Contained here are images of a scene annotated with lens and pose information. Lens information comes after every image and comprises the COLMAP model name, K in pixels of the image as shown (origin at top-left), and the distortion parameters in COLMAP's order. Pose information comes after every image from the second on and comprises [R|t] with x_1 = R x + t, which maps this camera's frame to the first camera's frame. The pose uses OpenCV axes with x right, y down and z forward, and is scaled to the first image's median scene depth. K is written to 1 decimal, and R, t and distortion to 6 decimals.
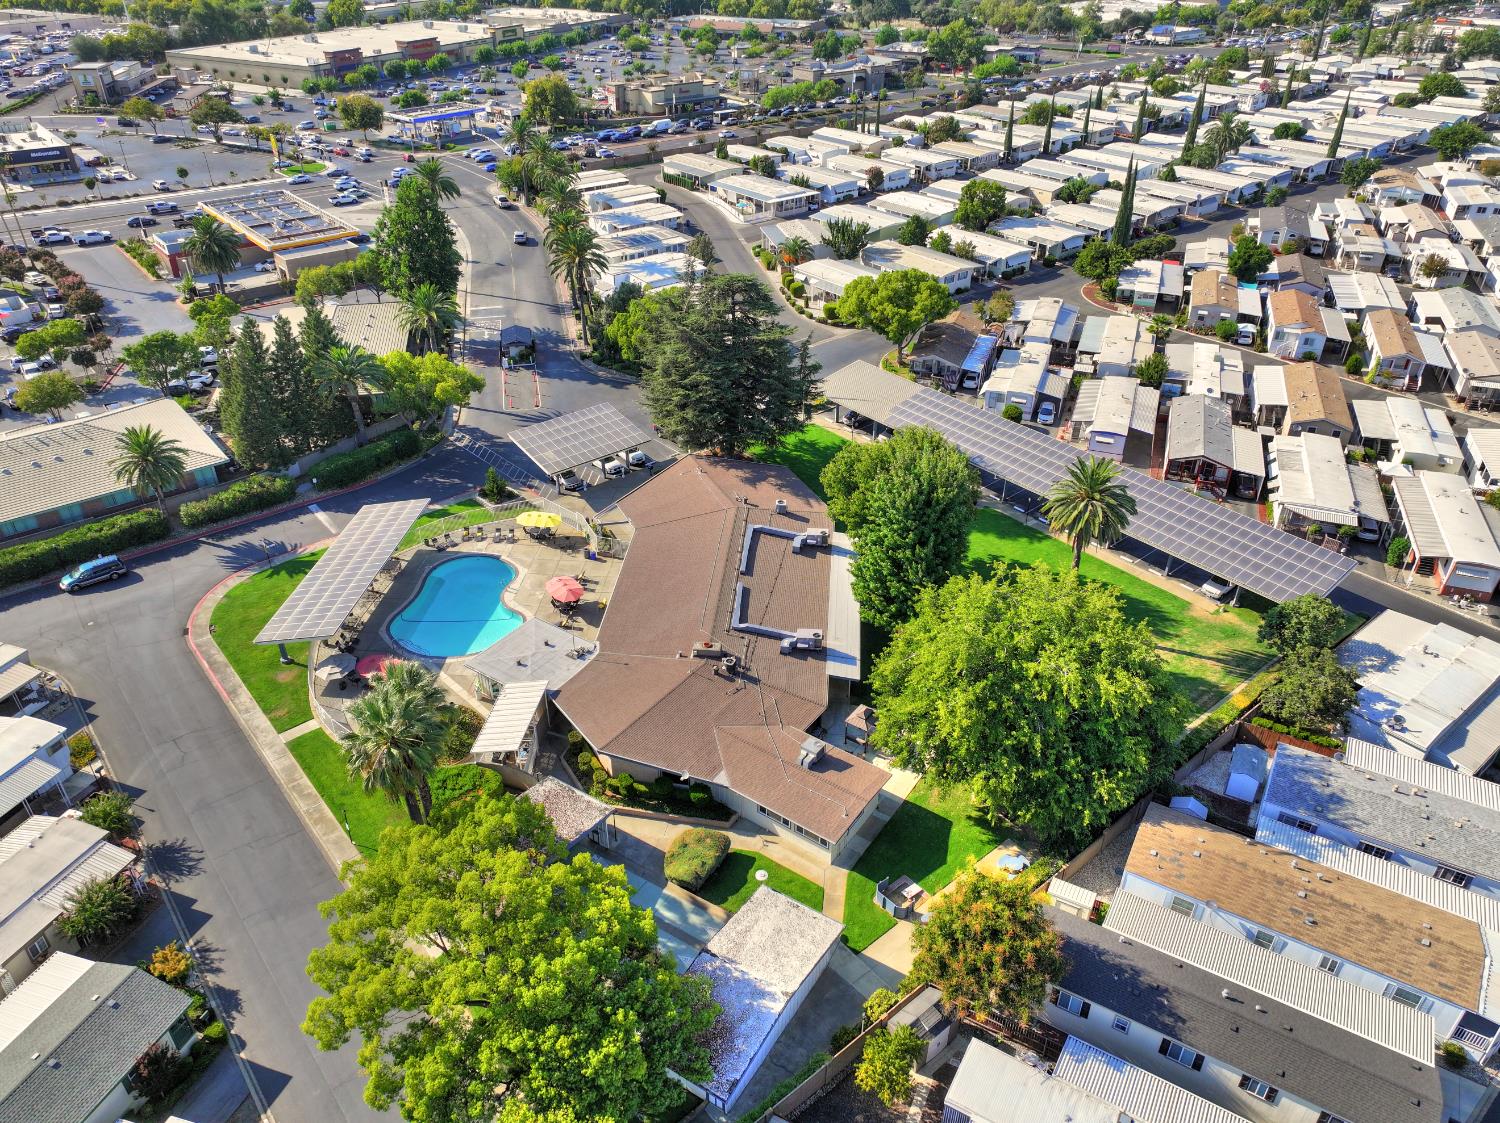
lens RADIAL K [[1045.9, 0, 754.8], [0, 1045.9, 554.6], [0, 0, 1]] dist [-0.005420, 0.025437]
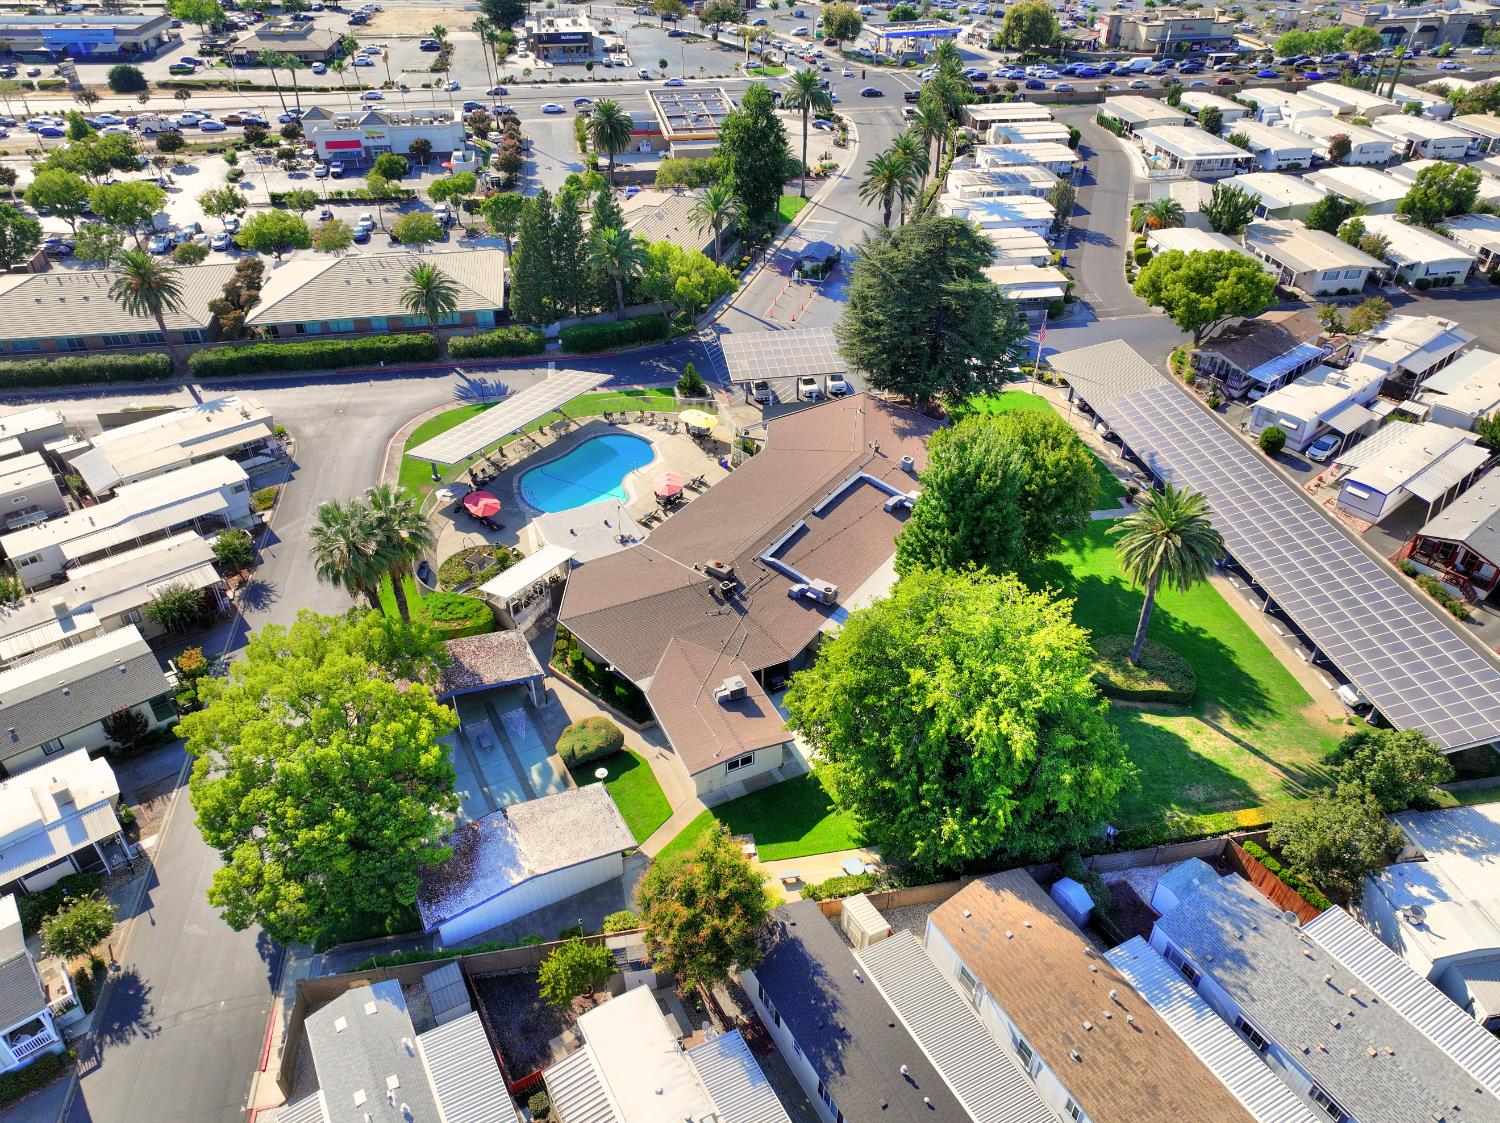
lens RADIAL K [[1045.9, 0, 754.8], [0, 1045.9, 554.6], [0, 0, 1]] dist [-0.005420, 0.025437]
pose [[0.869702, 0.286769, -0.401722, 0.226501], [-0.262914, 0.957981, 0.114664, -0.028274], [0.417725, 0.005895, 0.908554, 0.052560]]
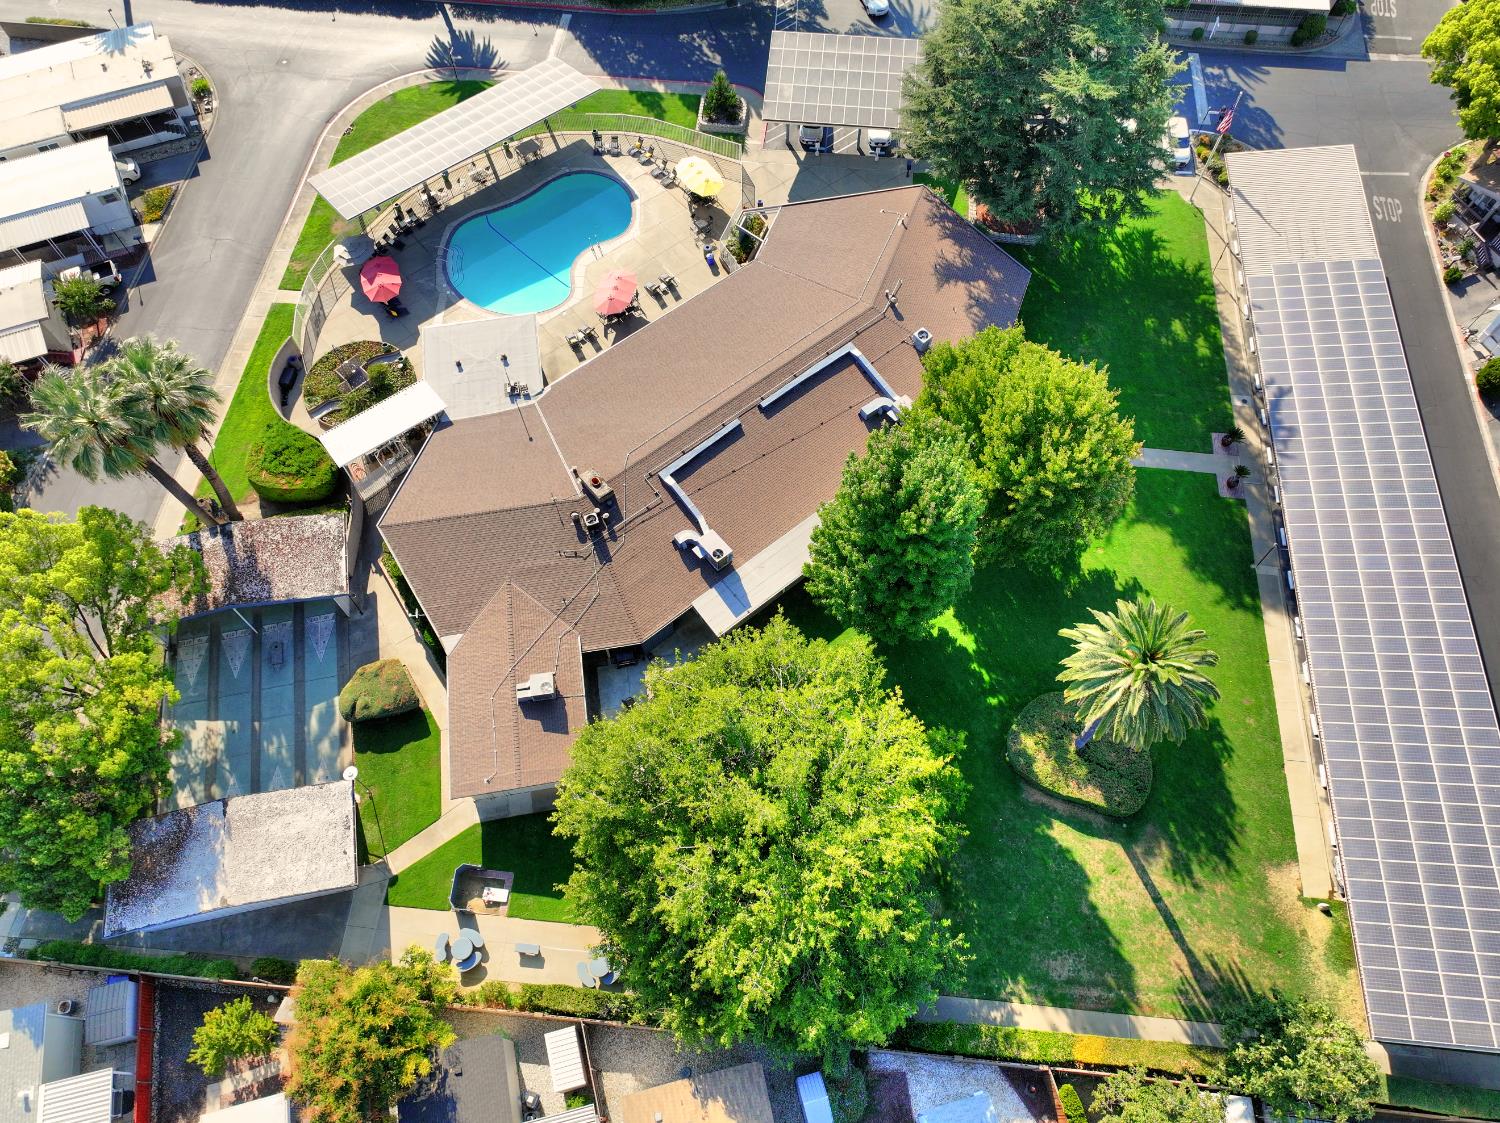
lens RADIAL K [[1042.8, 0, 750.0], [0, 1042.8, 561.5], [0, 0, 1]] dist [-0.010551, 0.025958]
pose [[0.701214, 0.627605, -0.338247, 0.196722], [-0.379229, 0.730085, 0.568472, -0.208614], [0.603725, -0.270347, 0.749952, 0.269344]]
